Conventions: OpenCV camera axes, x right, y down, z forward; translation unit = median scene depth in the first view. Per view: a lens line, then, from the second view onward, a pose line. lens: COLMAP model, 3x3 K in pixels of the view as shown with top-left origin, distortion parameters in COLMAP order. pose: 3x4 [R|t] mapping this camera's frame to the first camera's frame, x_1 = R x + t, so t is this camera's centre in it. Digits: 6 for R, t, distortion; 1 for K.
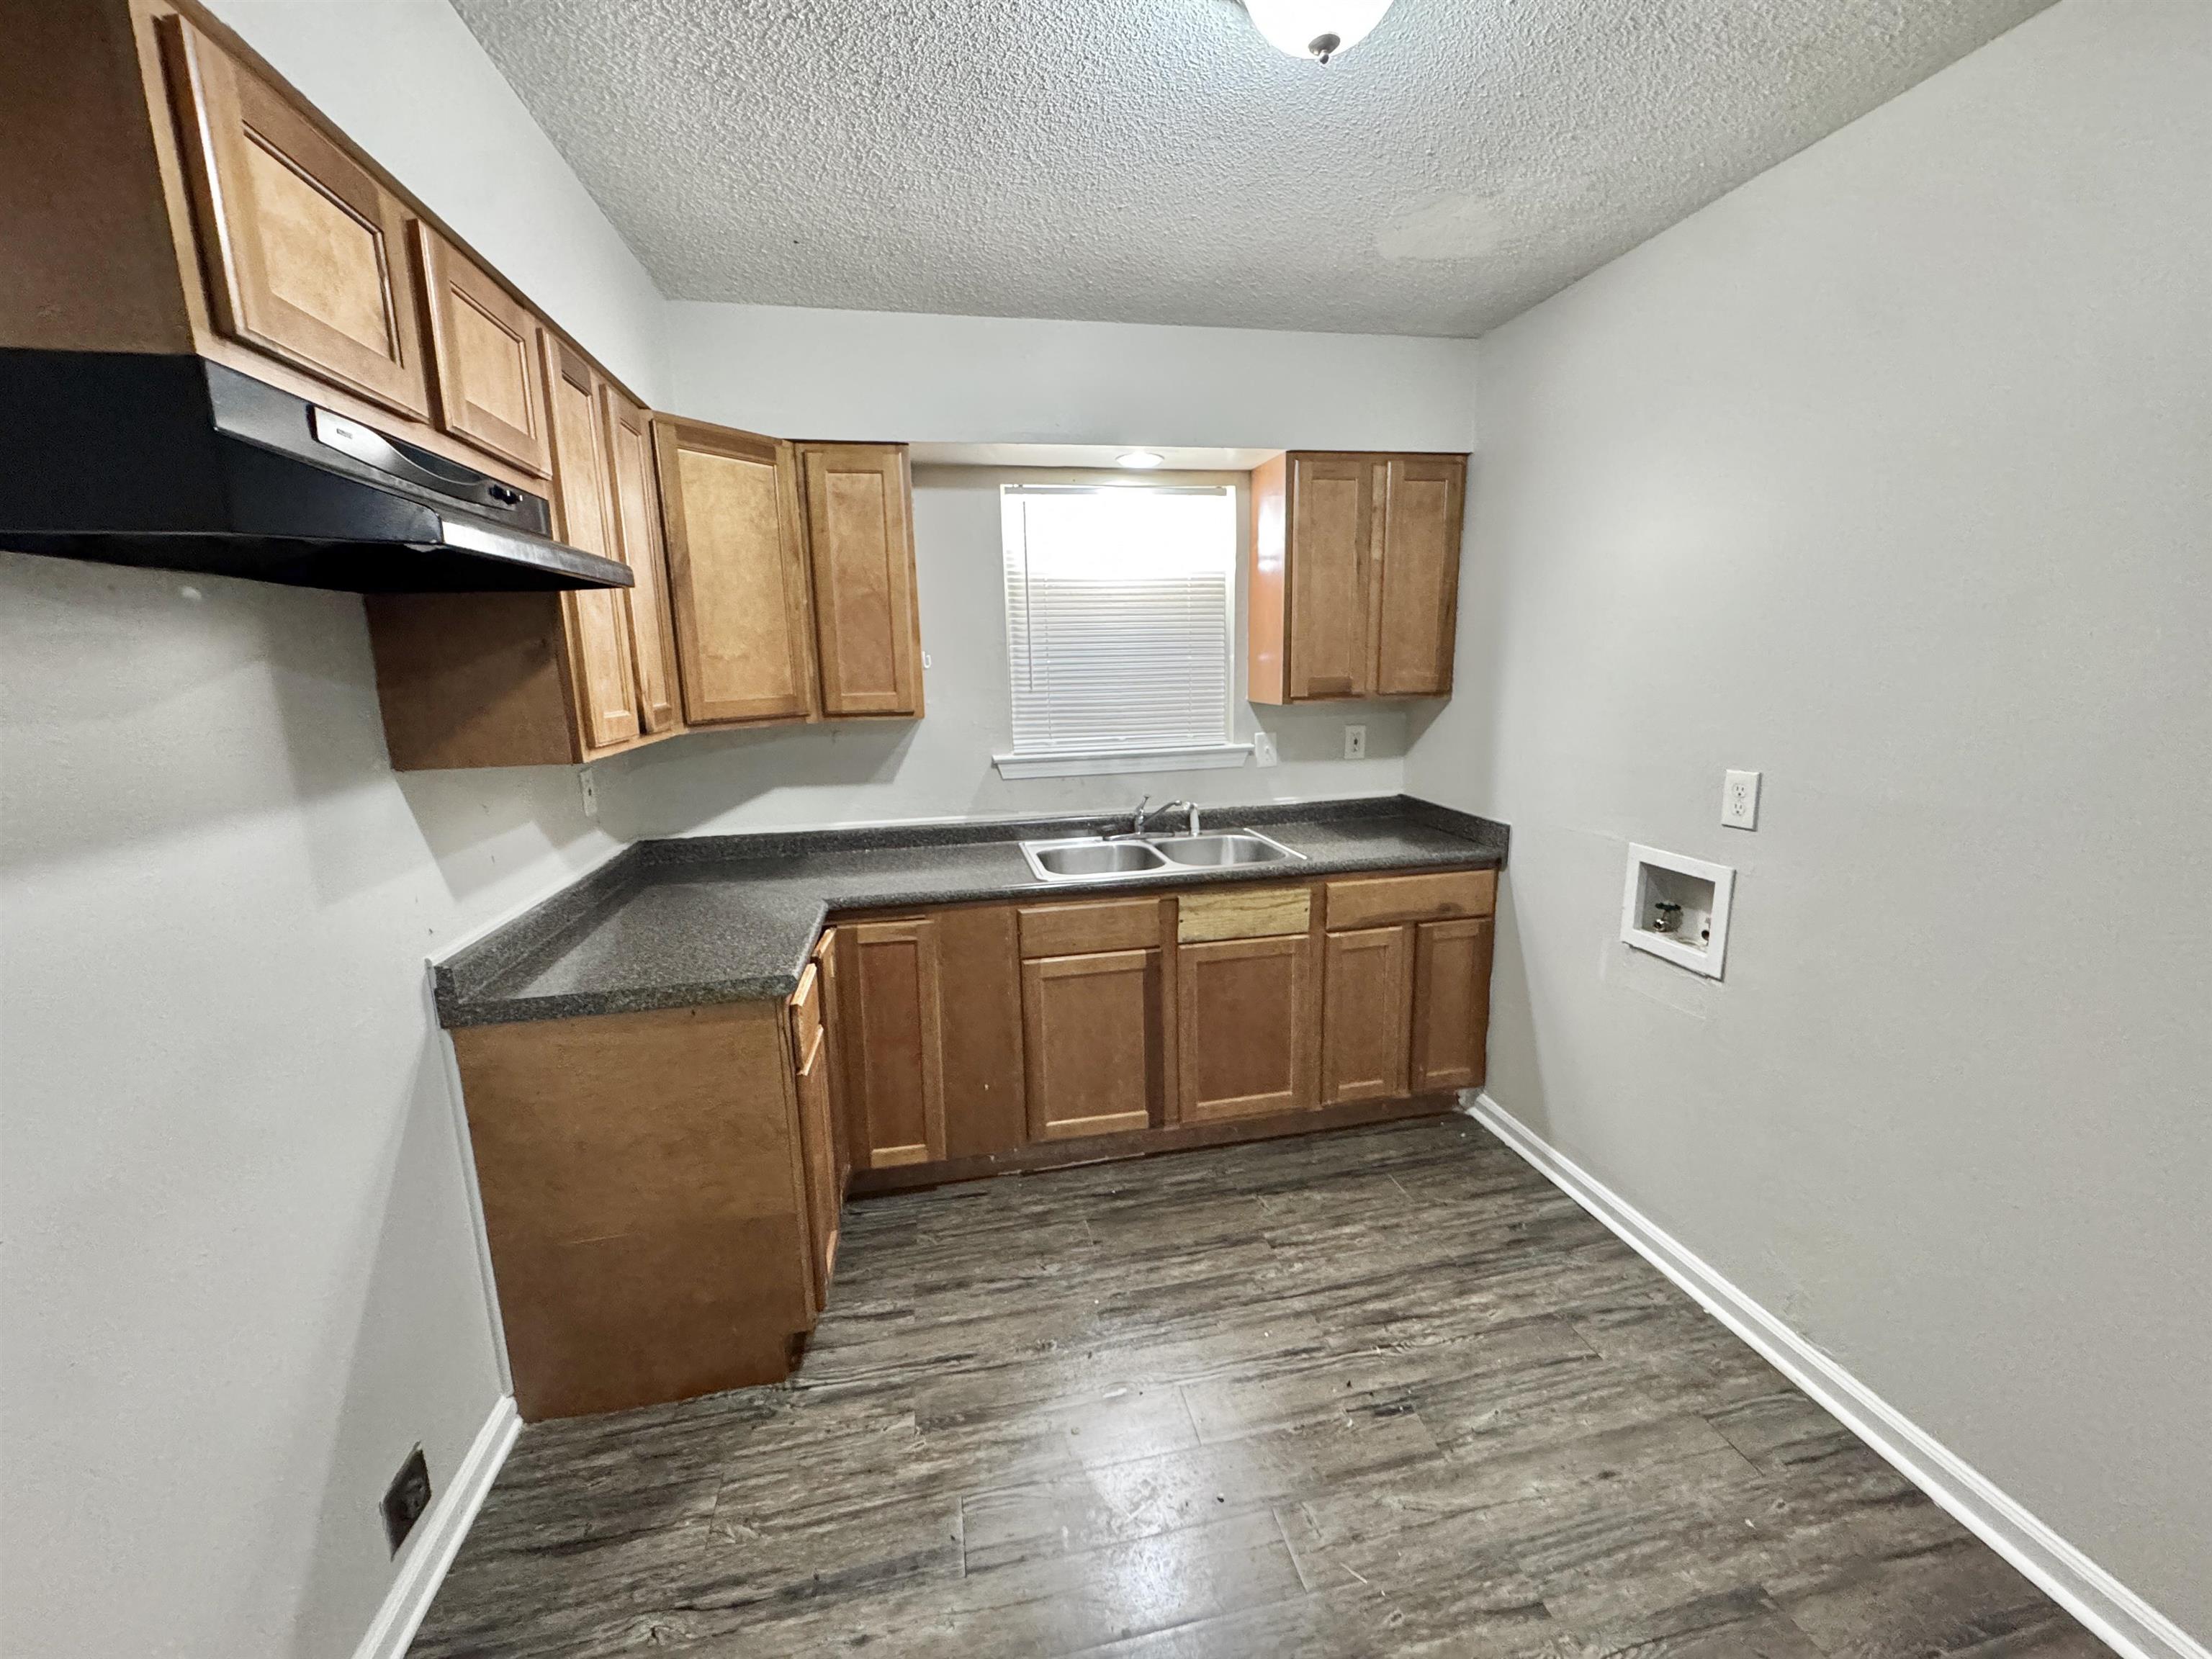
lens RADIAL K [[885.2, 0, 1106.0], [0, 885.2, 829.5], [0, 0, 1]] dist [0.000186, 0.000226]
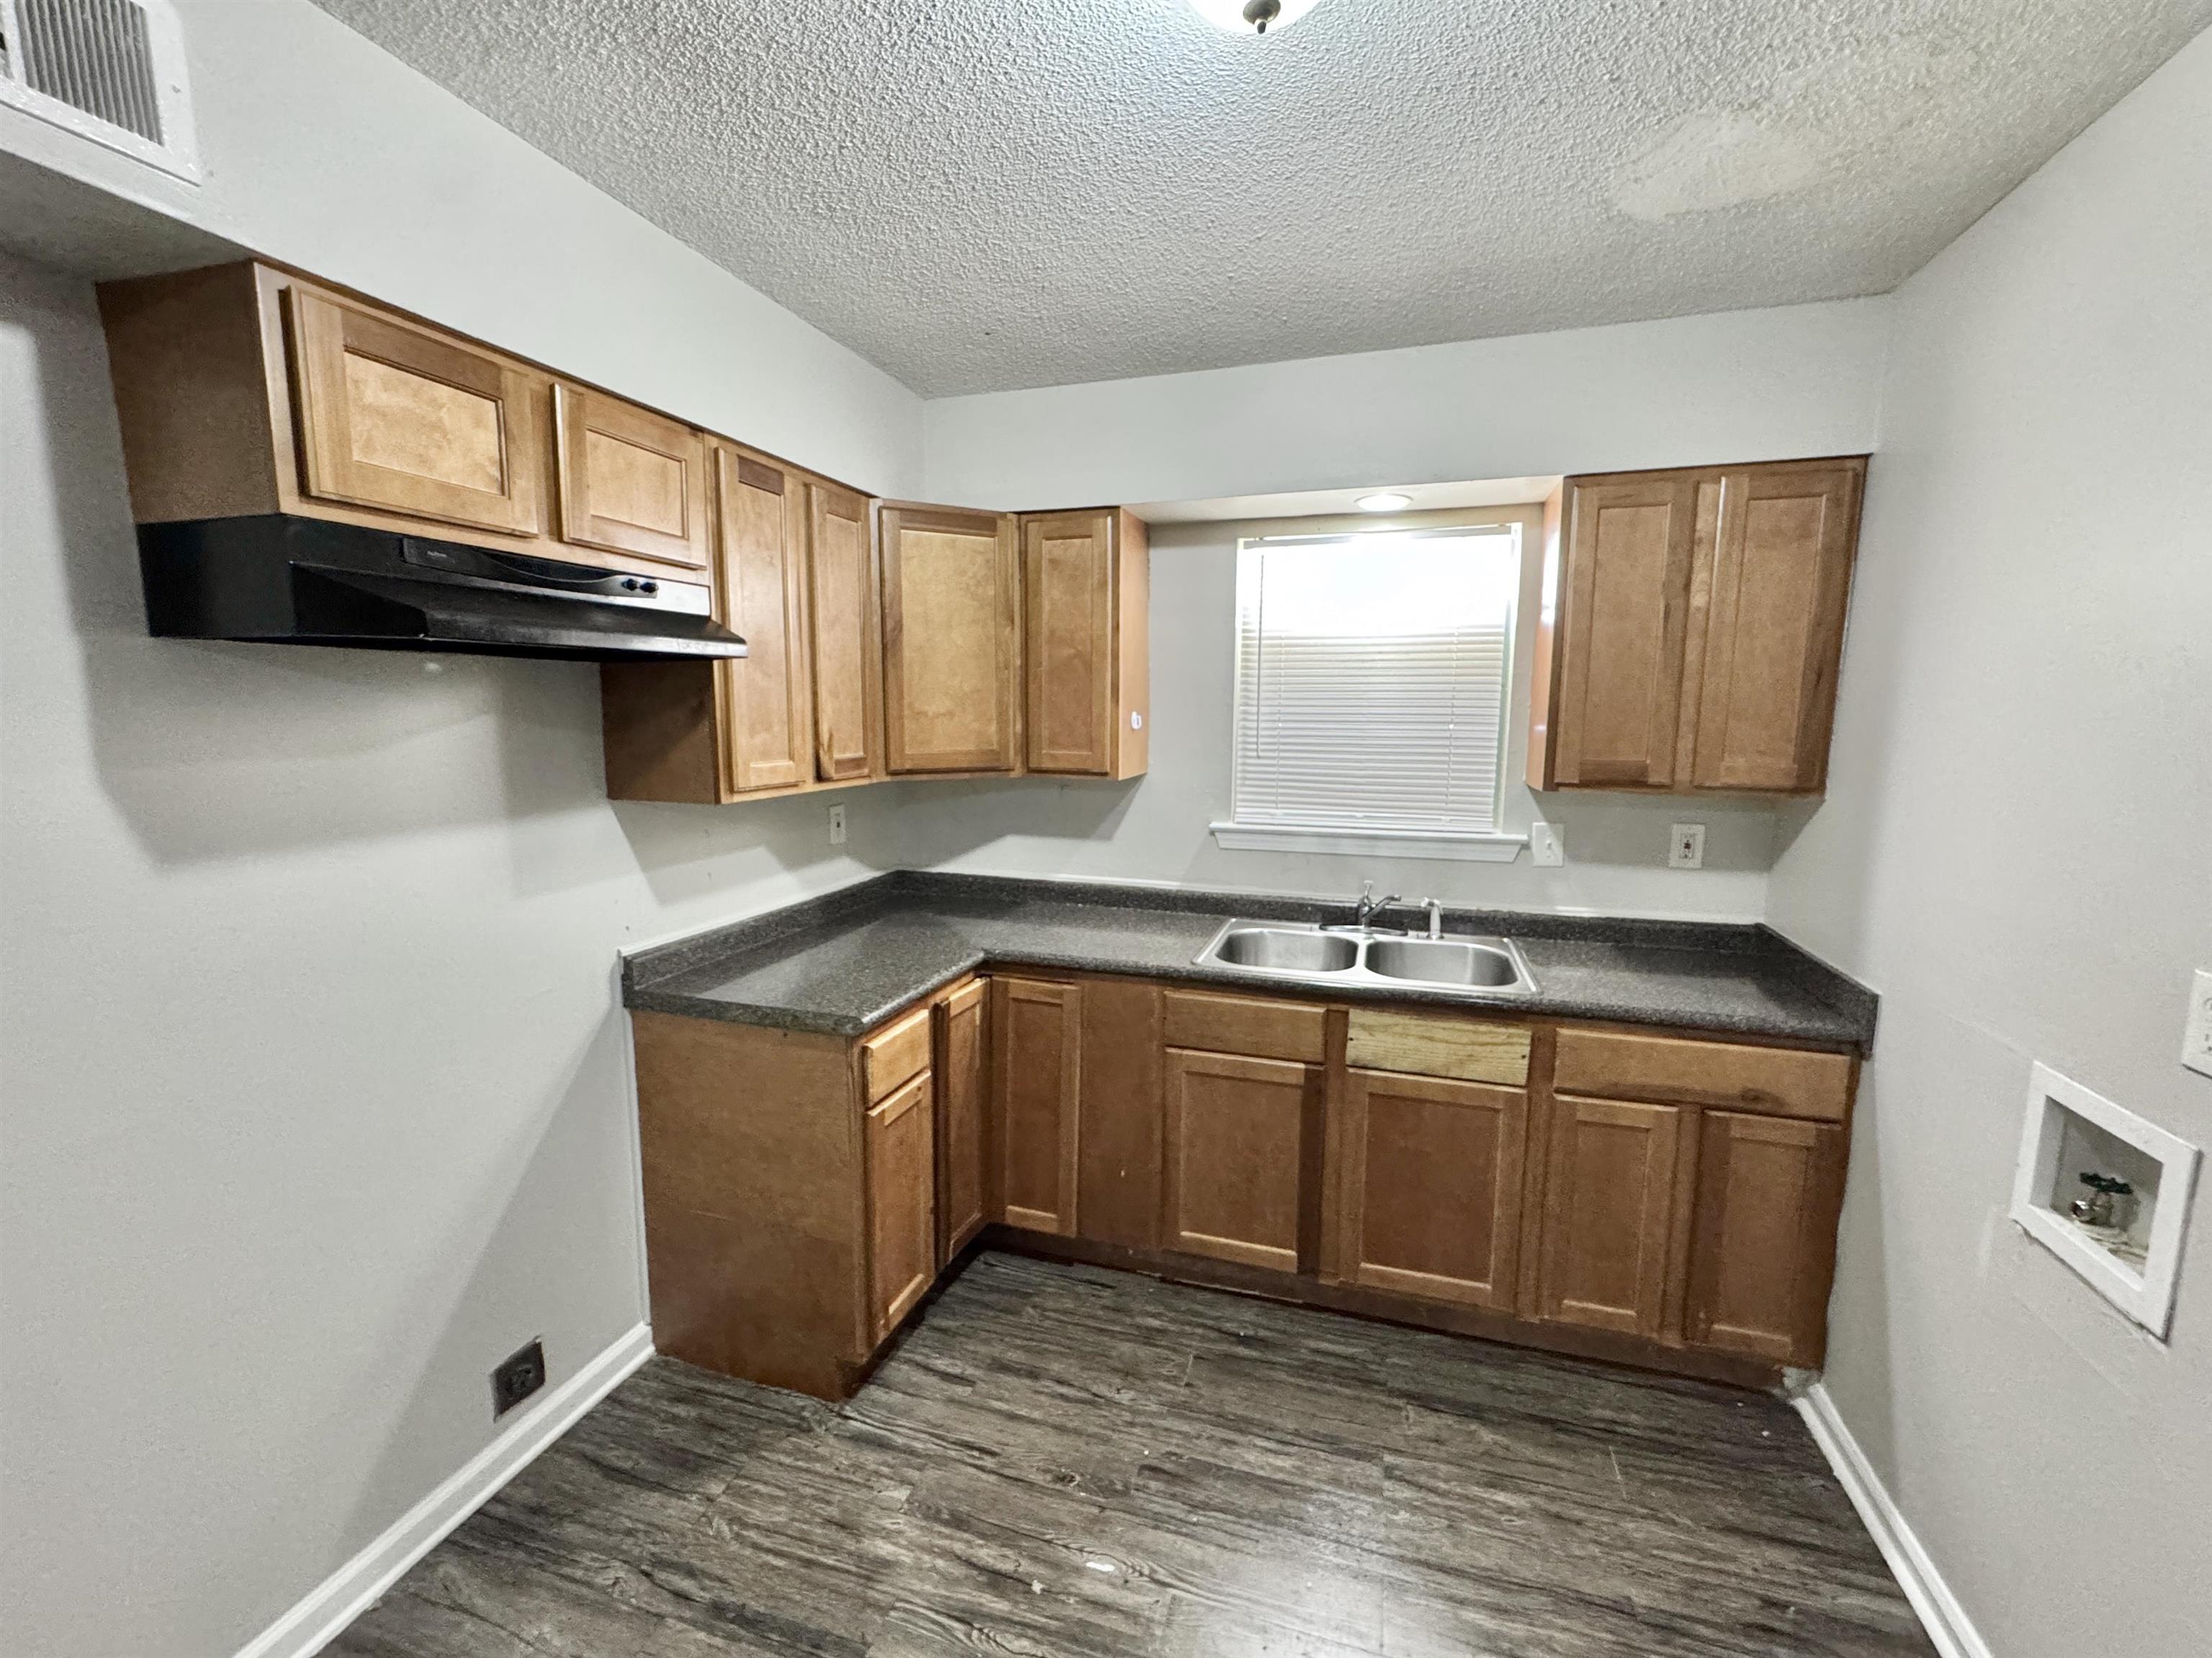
lens RADIAL K [[904.4, 0, 1106.0], [0, 904.4, 829.0], [0, 0, 1]] dist [-0.000806, 0.000185]
pose [[0.874155, 0.091887, -0.476876, 0.281122], [-0.117514, 0.992778, -0.024119, -0.048082], [0.471216, 0.077123, 0.878640, 0.123563]]
